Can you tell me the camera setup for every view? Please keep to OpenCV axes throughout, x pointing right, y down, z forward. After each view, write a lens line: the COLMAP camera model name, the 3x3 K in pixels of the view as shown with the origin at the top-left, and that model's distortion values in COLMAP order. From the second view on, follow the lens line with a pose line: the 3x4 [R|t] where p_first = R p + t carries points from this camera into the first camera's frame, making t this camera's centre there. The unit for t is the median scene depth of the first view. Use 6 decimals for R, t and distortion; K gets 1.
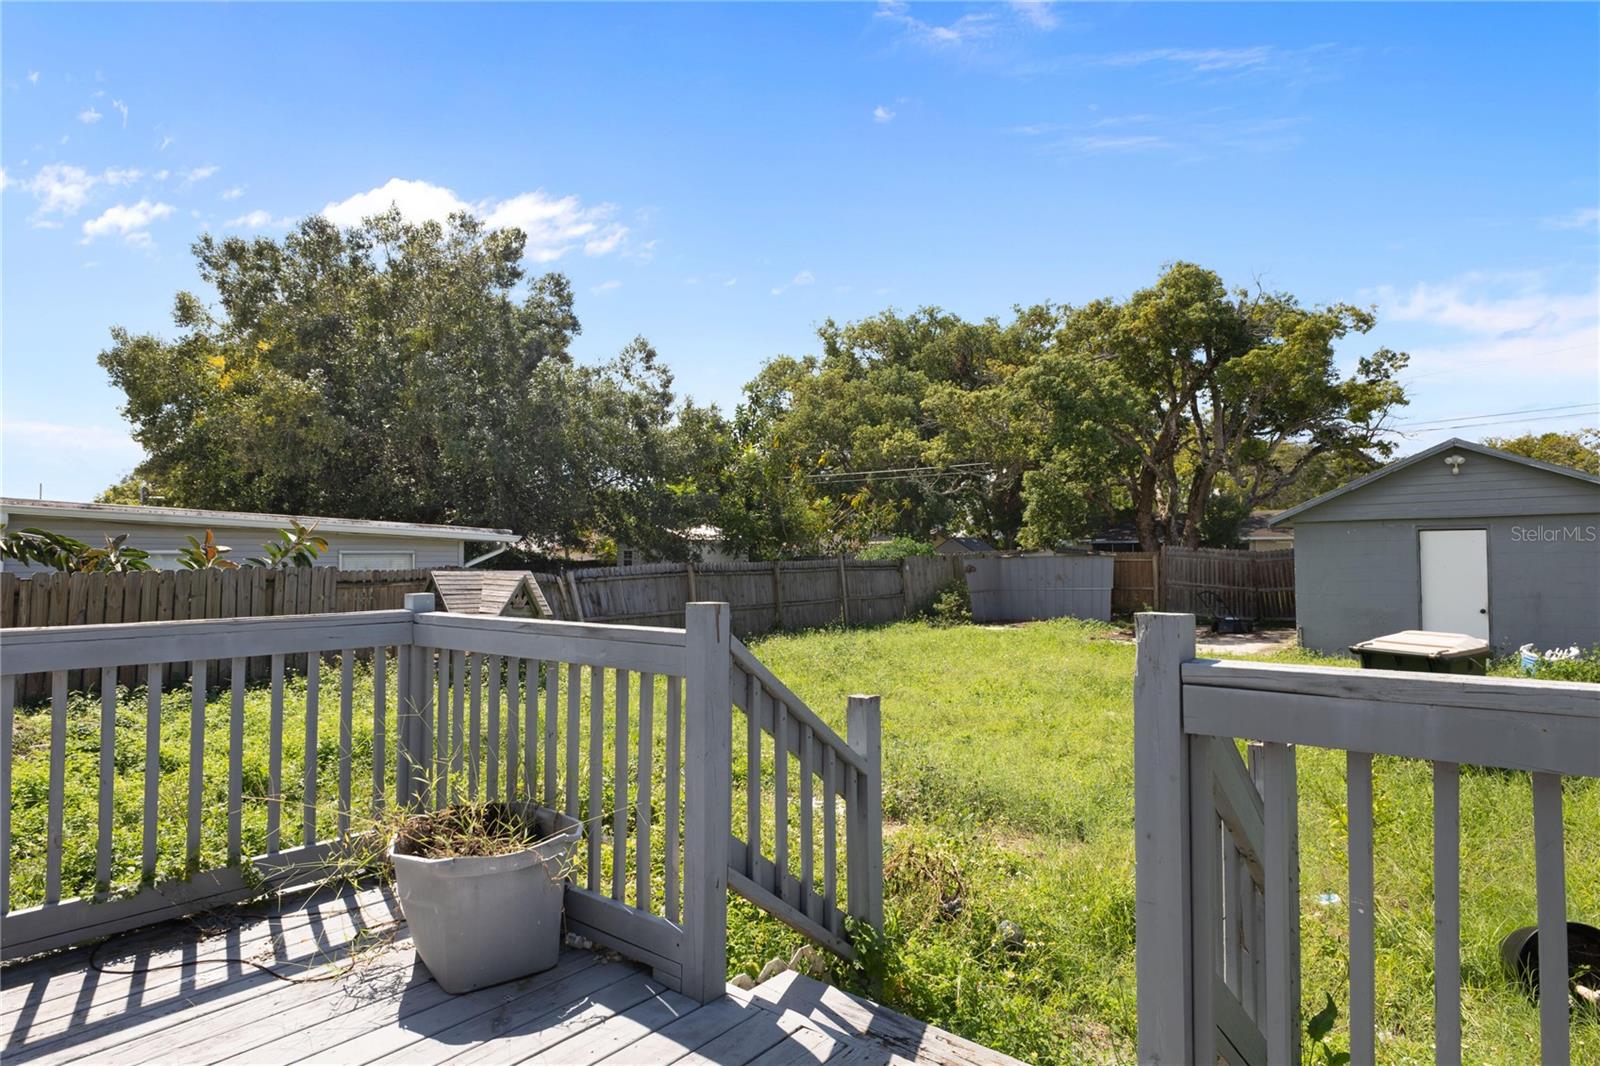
lens RADIAL K [[857.7, 0, 799.2], [0, 857.7, 527.4], [0, 0, 1]] dist [-0.013118, 0.002402]
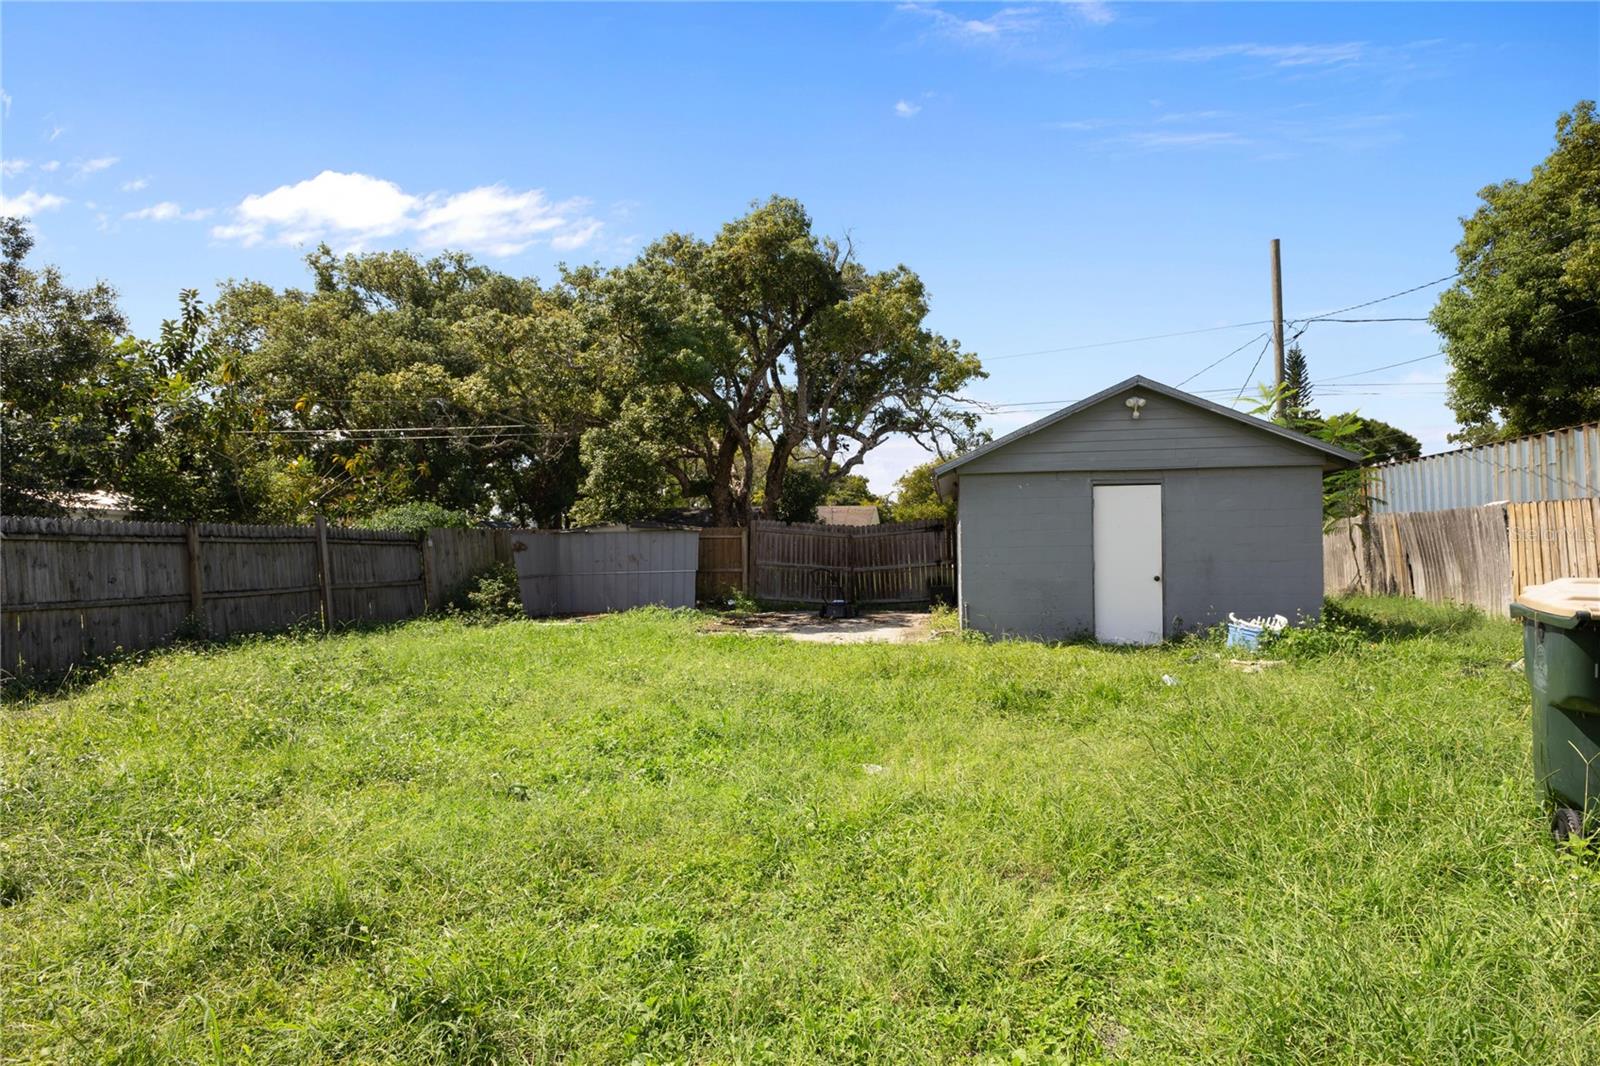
lens RADIAL K [[857.7, 0, 799.2], [0, 857.7, 527.4], [0, 0, 1]] dist [-0.013118, 0.002402]
pose [[0.855867, 0.017814, 0.516888, 0.021215], [-0.018842, 0.999817, -0.003258, 0.029607], [-0.516852, -0.006951, 0.856047, 0.232776]]
